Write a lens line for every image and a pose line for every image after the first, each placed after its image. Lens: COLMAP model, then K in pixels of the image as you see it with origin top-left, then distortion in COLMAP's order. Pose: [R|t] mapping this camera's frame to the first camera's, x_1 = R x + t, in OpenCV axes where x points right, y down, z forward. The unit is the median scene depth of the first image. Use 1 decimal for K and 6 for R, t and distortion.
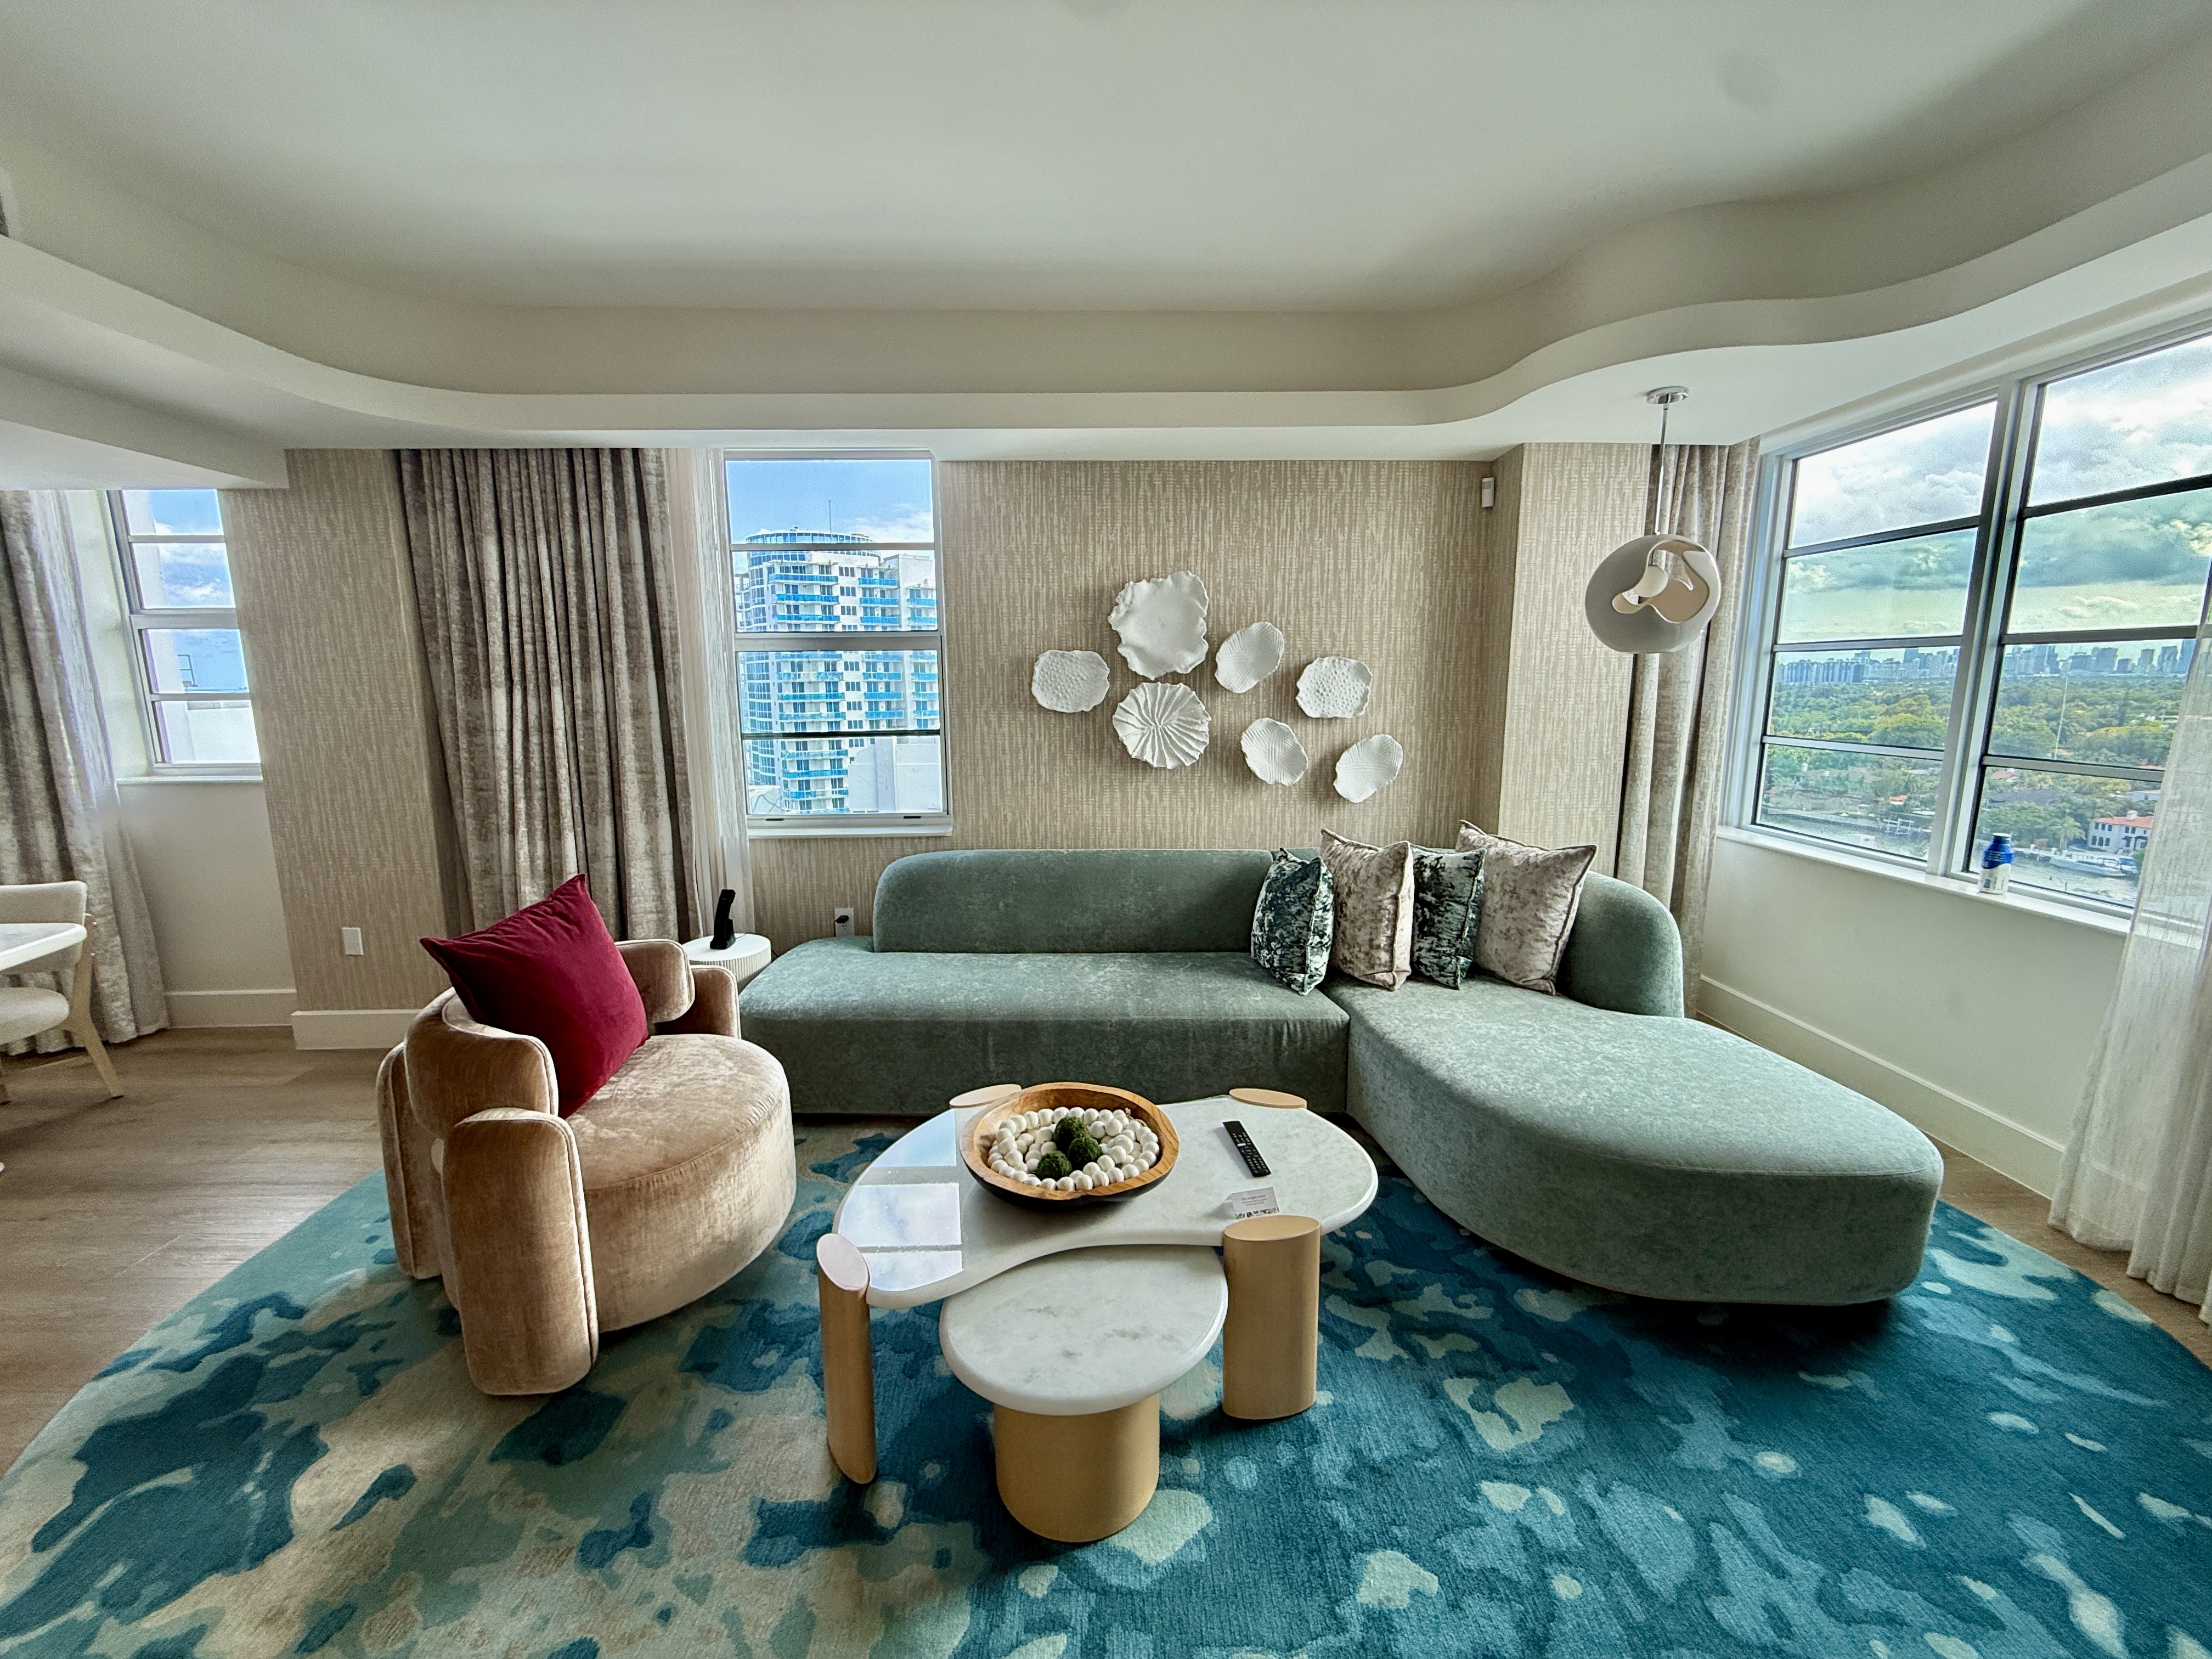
lens RADIAL K [[880.8, 0, 1104.2], [0, 880.8, 831.5], [0, 0, 1]] dist [-0.001802, -0.000197]
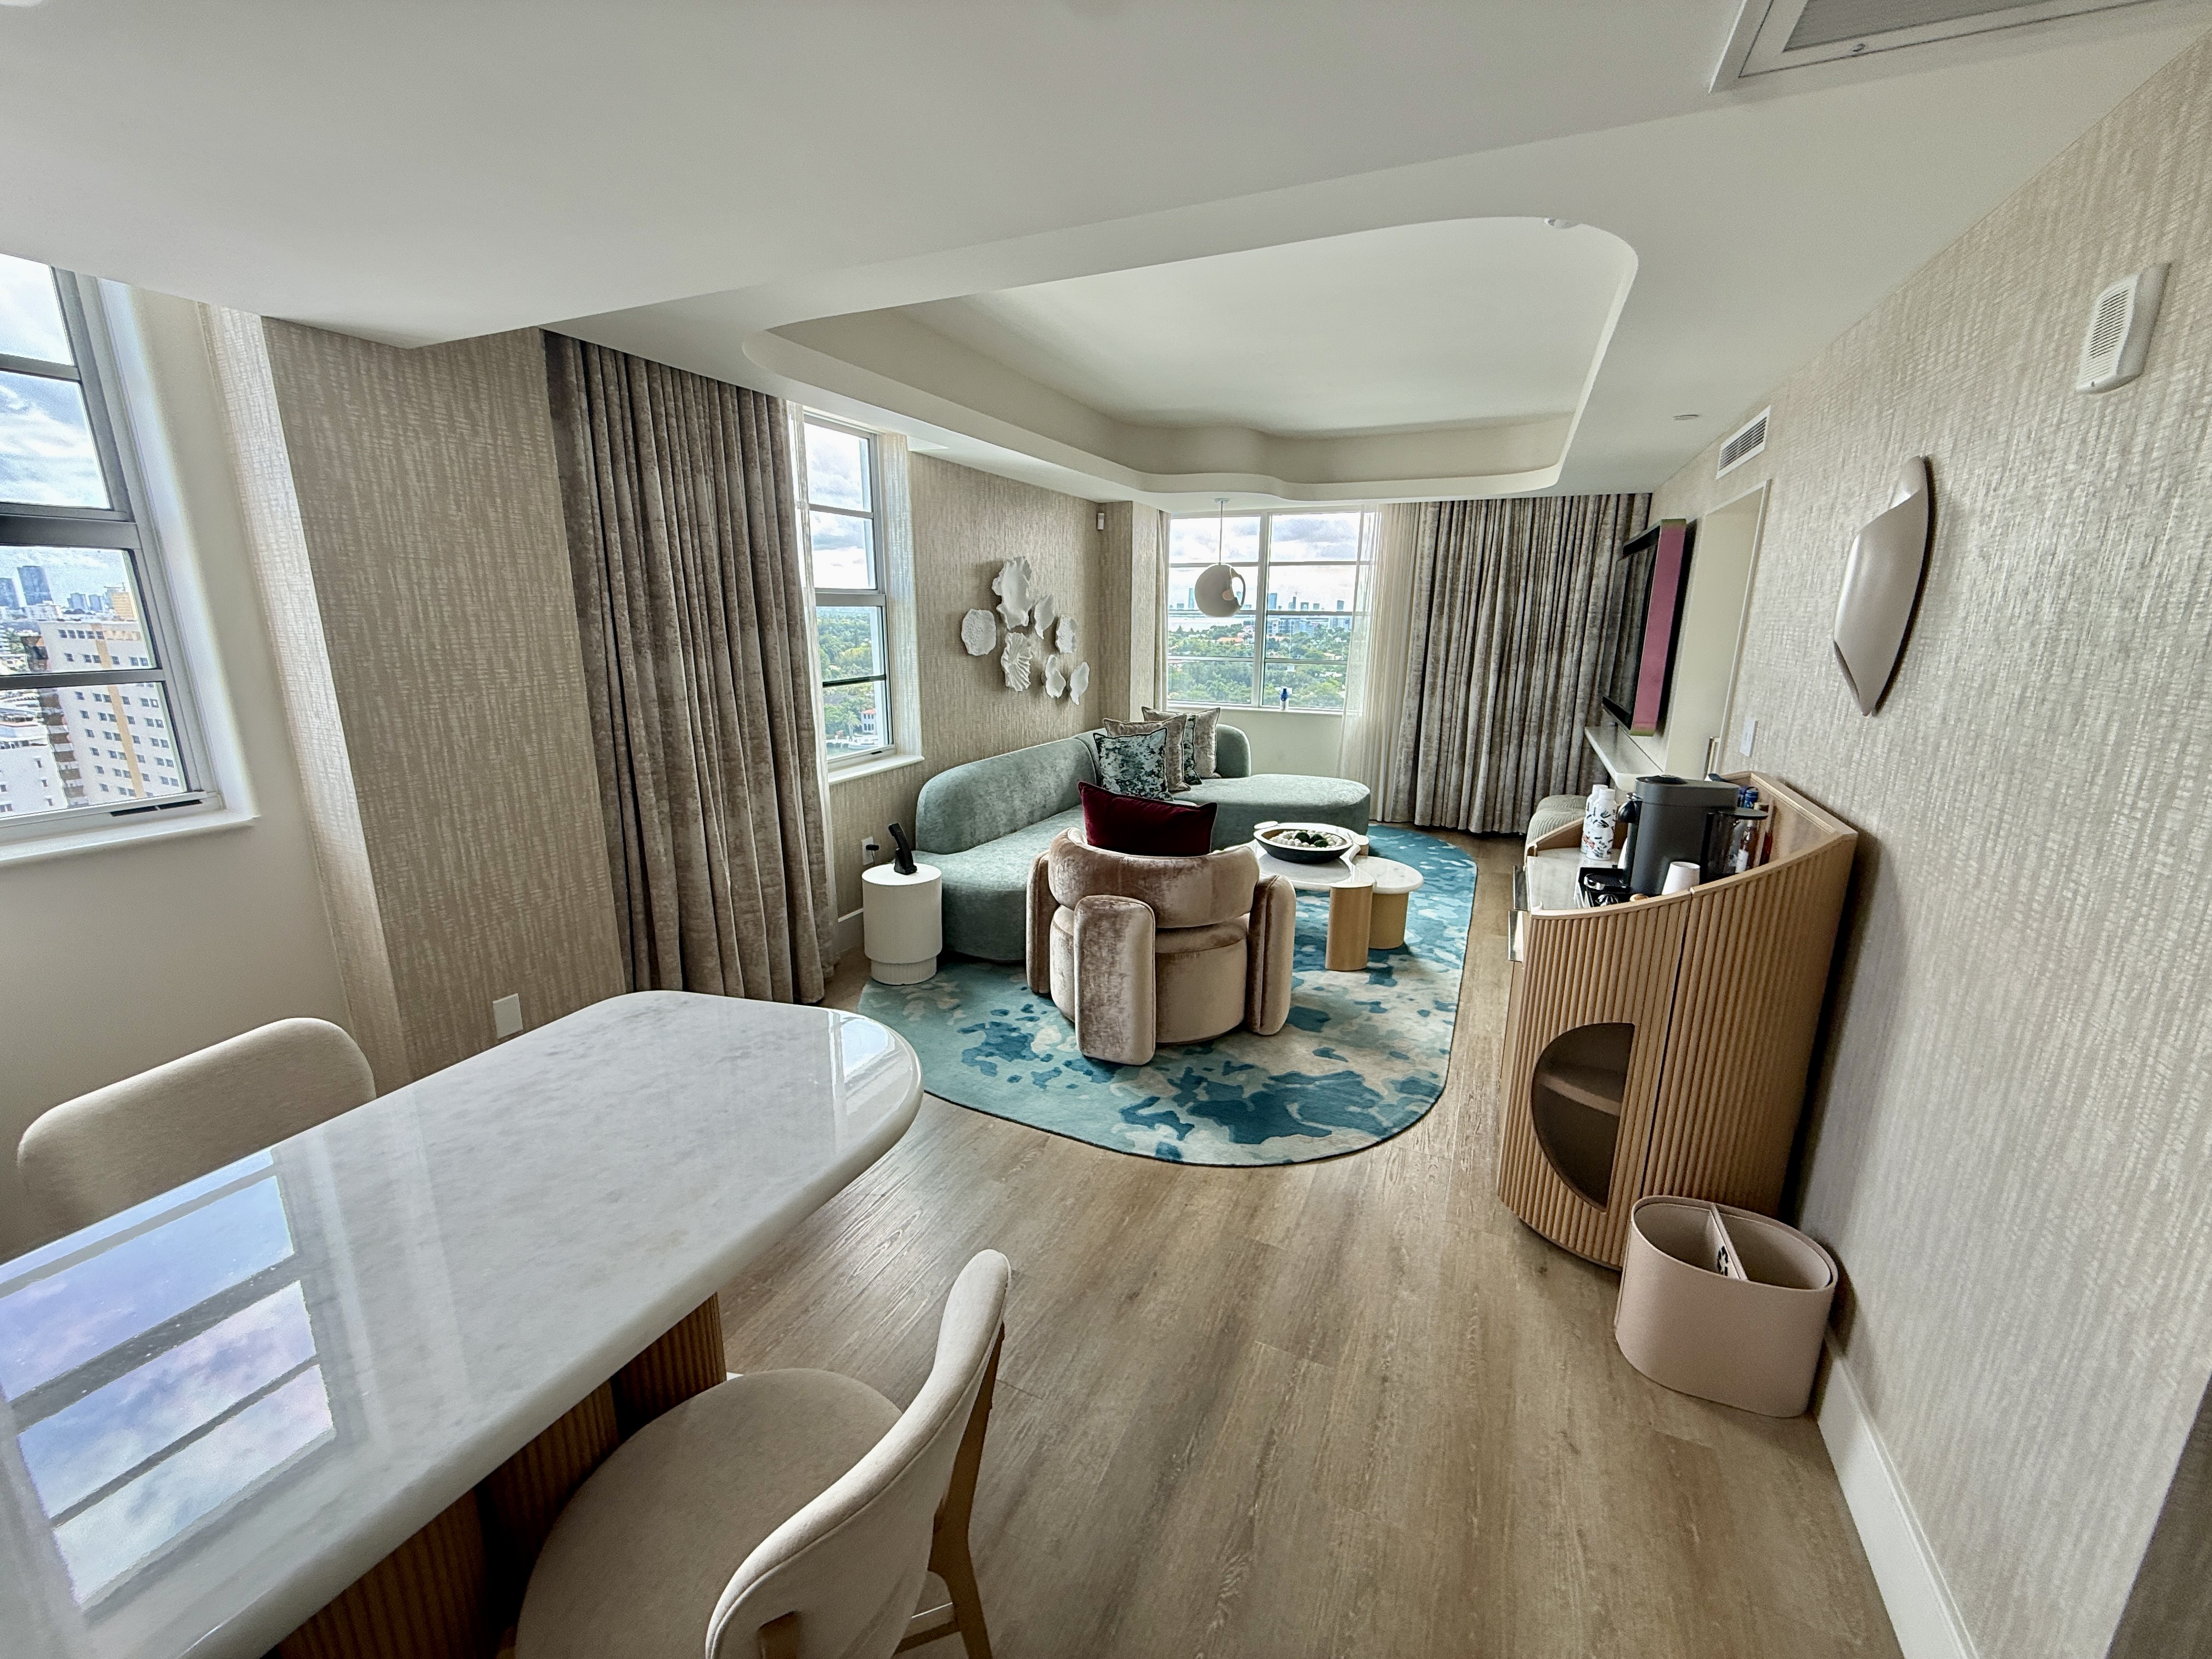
lens RADIAL K [[880.8, 0, 1113.9], [0, 880.8, 829.4], [0, 0, 1]] dist [-0.001802, -0.000197]
pose [[0.420385, -0.209956, 0.882720, -1.297712], [0.146871, 0.975776, 0.162143, -0.068317], [-0.895380, 0.061484, 0.441038, 0.252498]]
